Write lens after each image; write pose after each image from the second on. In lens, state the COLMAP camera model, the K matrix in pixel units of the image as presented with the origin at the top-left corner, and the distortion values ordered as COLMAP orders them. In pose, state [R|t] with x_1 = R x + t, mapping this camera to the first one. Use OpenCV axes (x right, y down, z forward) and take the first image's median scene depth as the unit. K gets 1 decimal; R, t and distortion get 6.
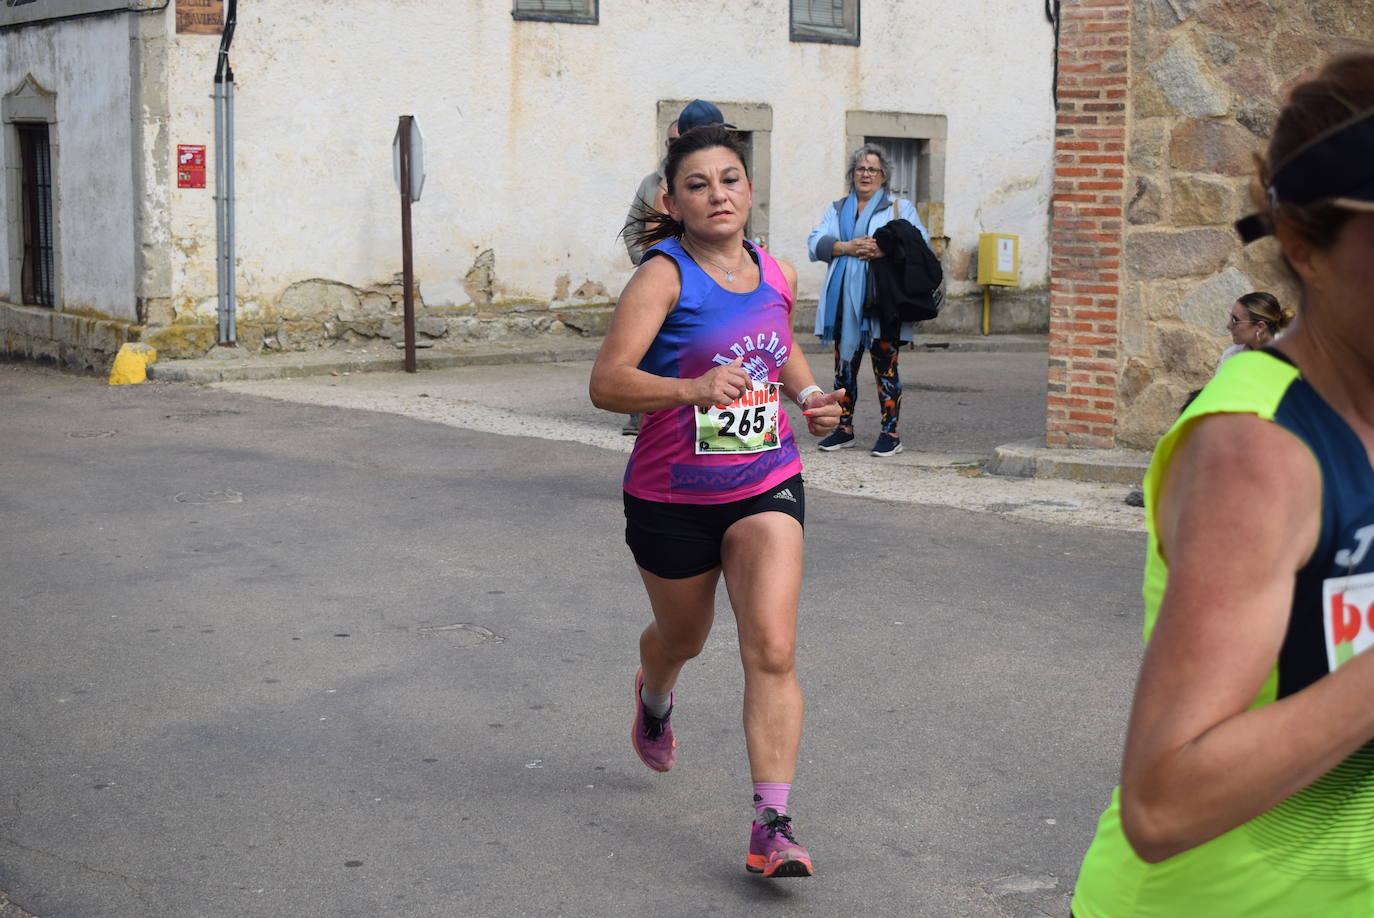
lens RADIAL K [[2562.9, 0, 695.4], [0, 2562.9, 462.1], [0, 0, 1]] dist [0.040537, 0.139821]
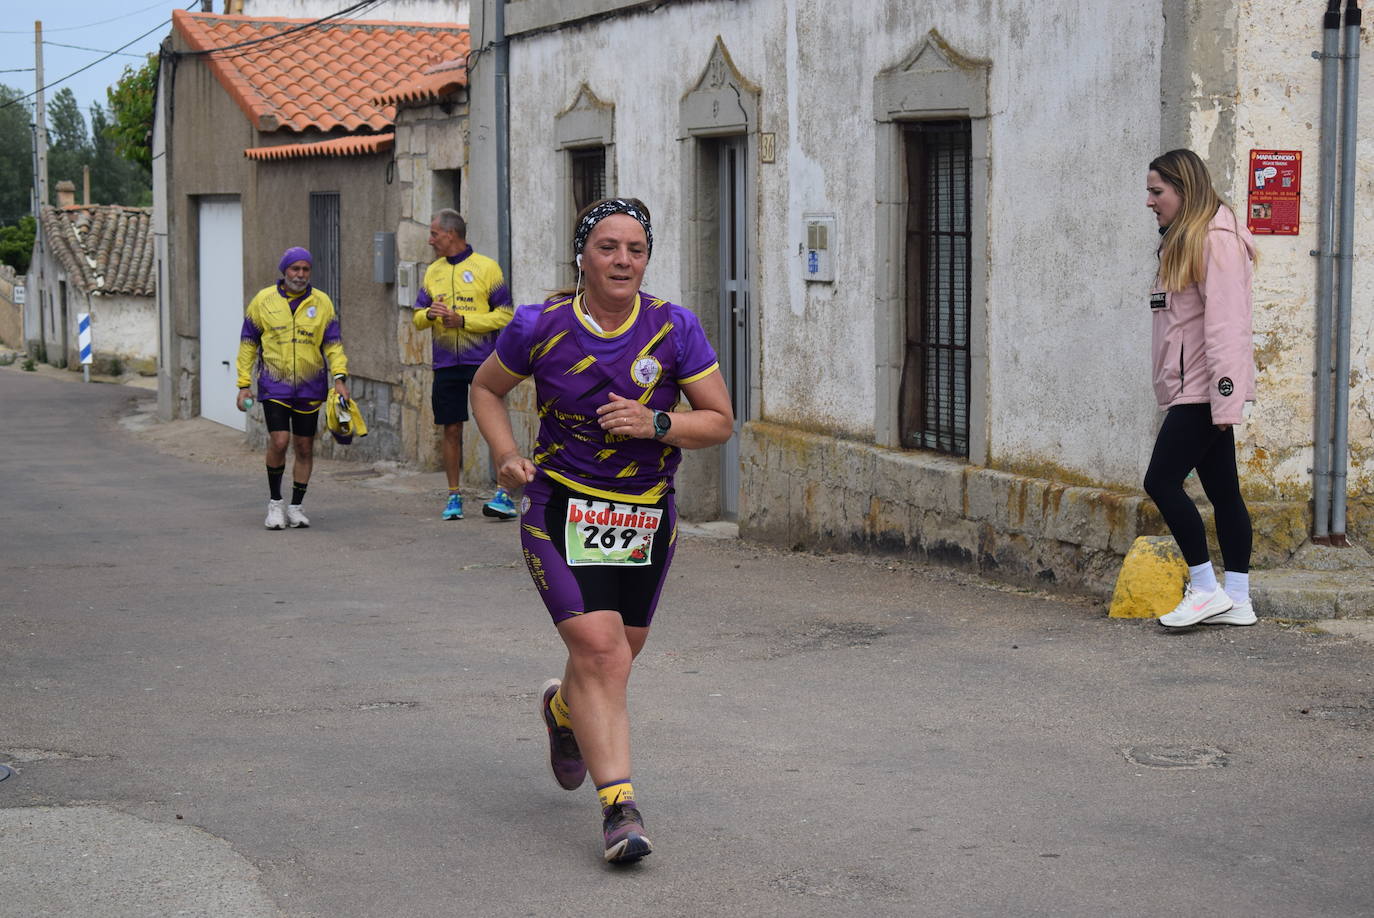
lens RADIAL K [[3289.2, 0, 726.5], [0, 3289.2, 482.6], [0, 0, 1]] dist [0.077065, 0.230752]
pose [[0.962635, 0.018792, -0.270151, -0.123149], [-0.028689, 0.999052, -0.032731, -0.032987], [0.269279, 0.039258, 0.962262, 0.342869]]
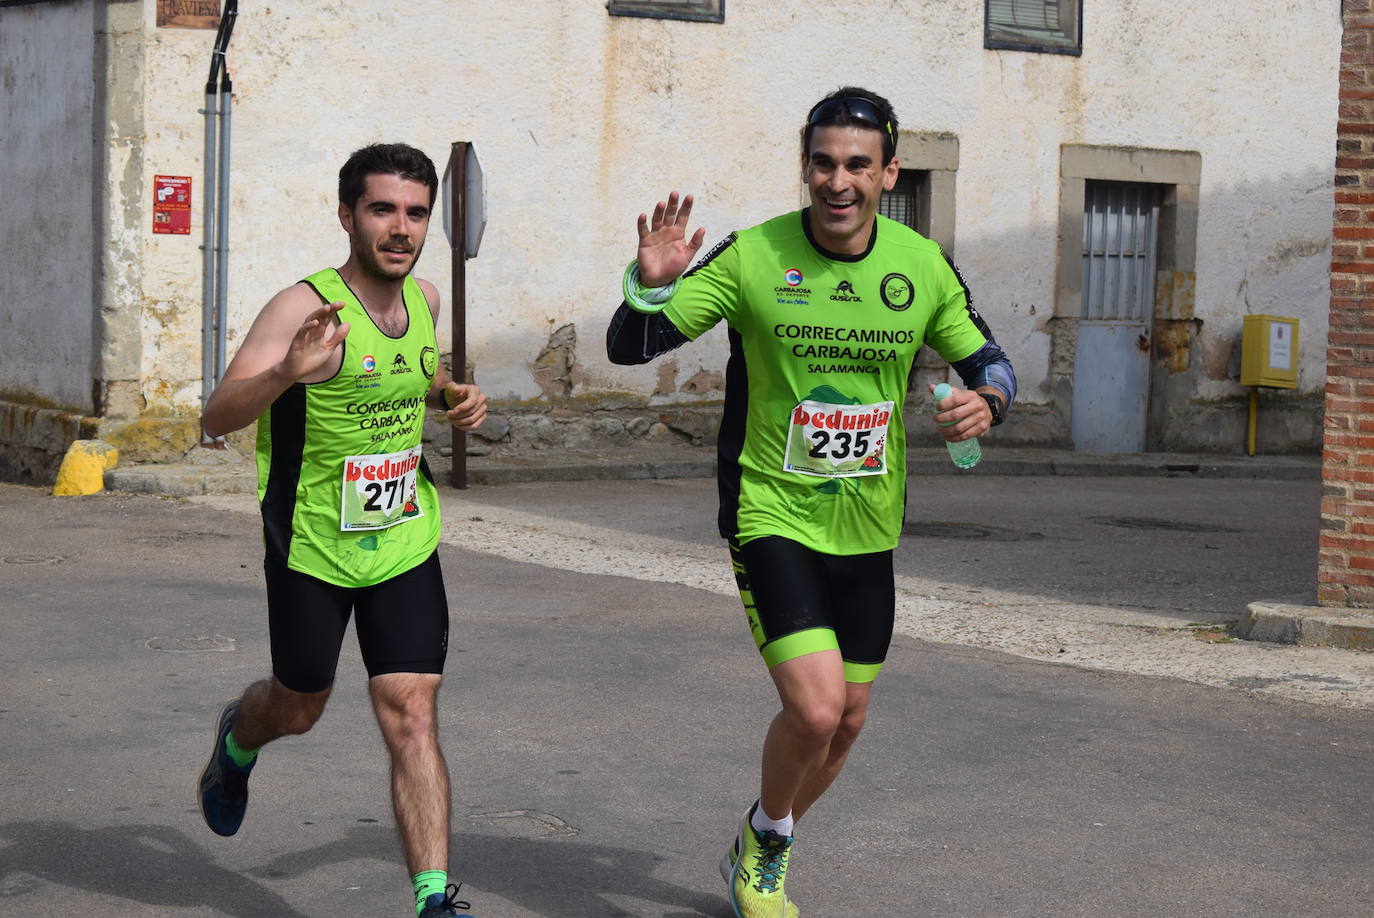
lens RADIAL K [[3353.1, 0, 672.8], [0, 3353.1, 460.9], [0, 0, 1]] dist [0.164210, -0.336441]
pose [[0.998563, 0.021494, -0.049082, -0.002274], [-0.023554, 0.998848, -0.041800, -0.003936], [0.048127, 0.042896, 0.997920, 0.038979]]
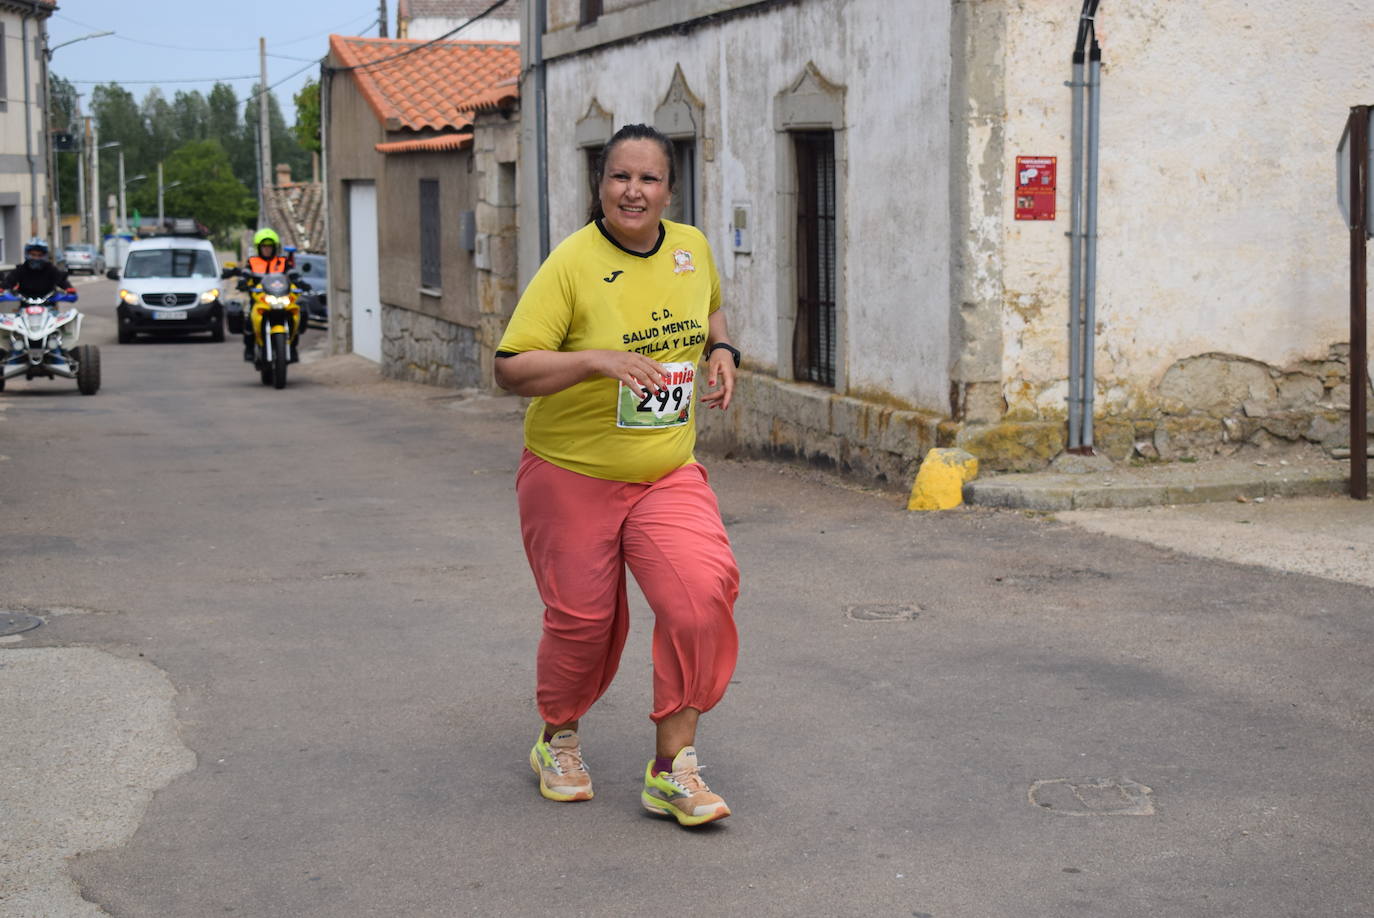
lens RADIAL K [[2660.3, 0, 710.3], [0, 2660.3, 495.1], [0, 0, 1]] dist [0.030469, -0.002681]
pose [[0.946103, 0.026476, -0.322781, -0.049027], [-0.026065, 0.999645, 0.005598, -0.036230], [0.322814, 0.003117, 0.946457, 0.310820]]
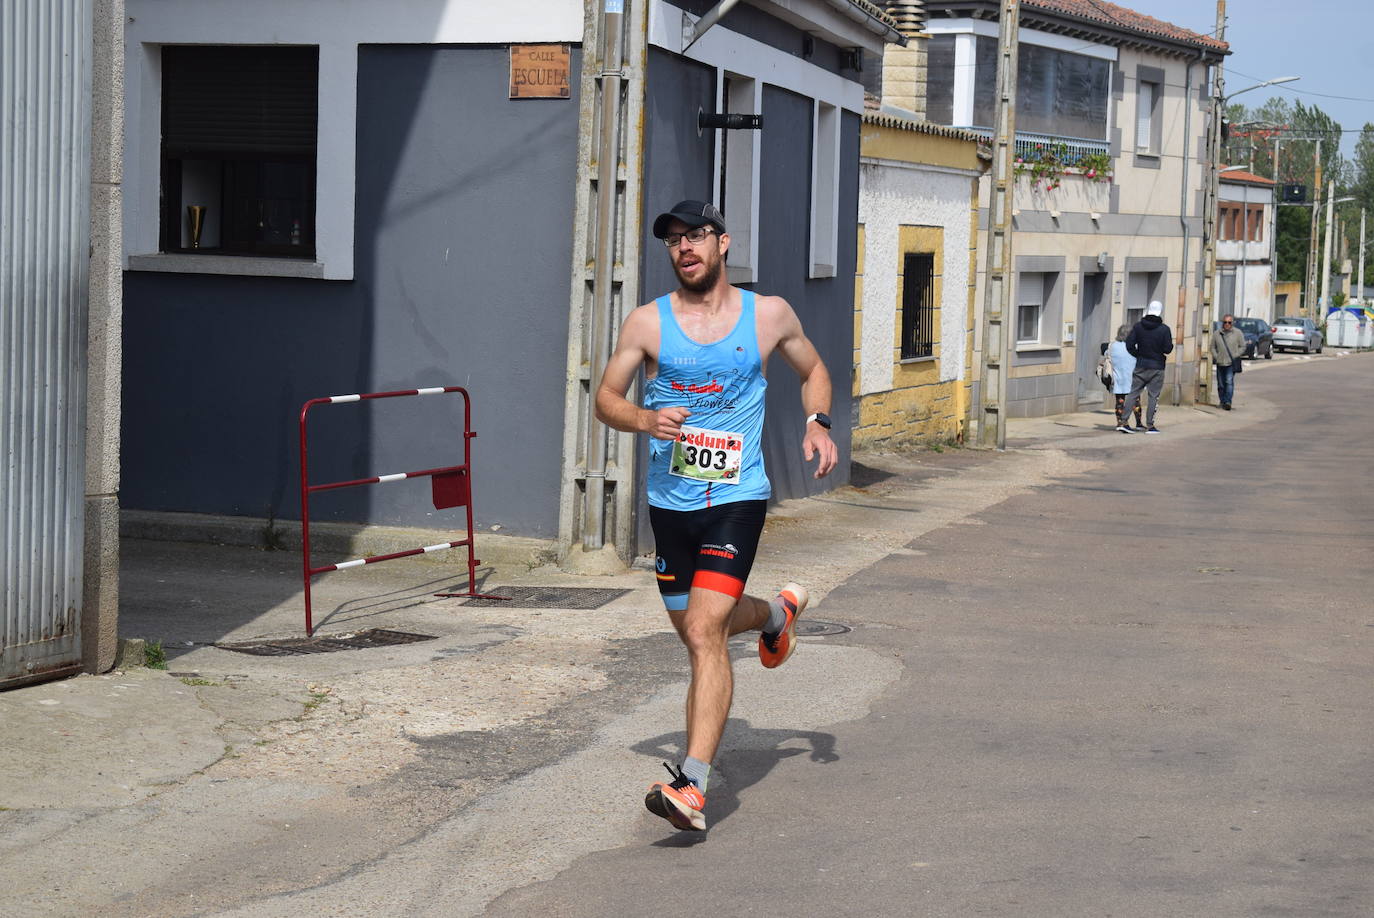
lens RADIAL K [[3411.7, 0, 702.0], [0, 3411.7, 472.5], [0, 0, 1]] dist [0.123131, 0.240722]
pose [[0.726352, 0.064864, -0.684256, 0.201331], [-0.103256, 0.994537, -0.015332, -0.025663], [0.679523, 0.081790, 0.729081, 0.132003]]
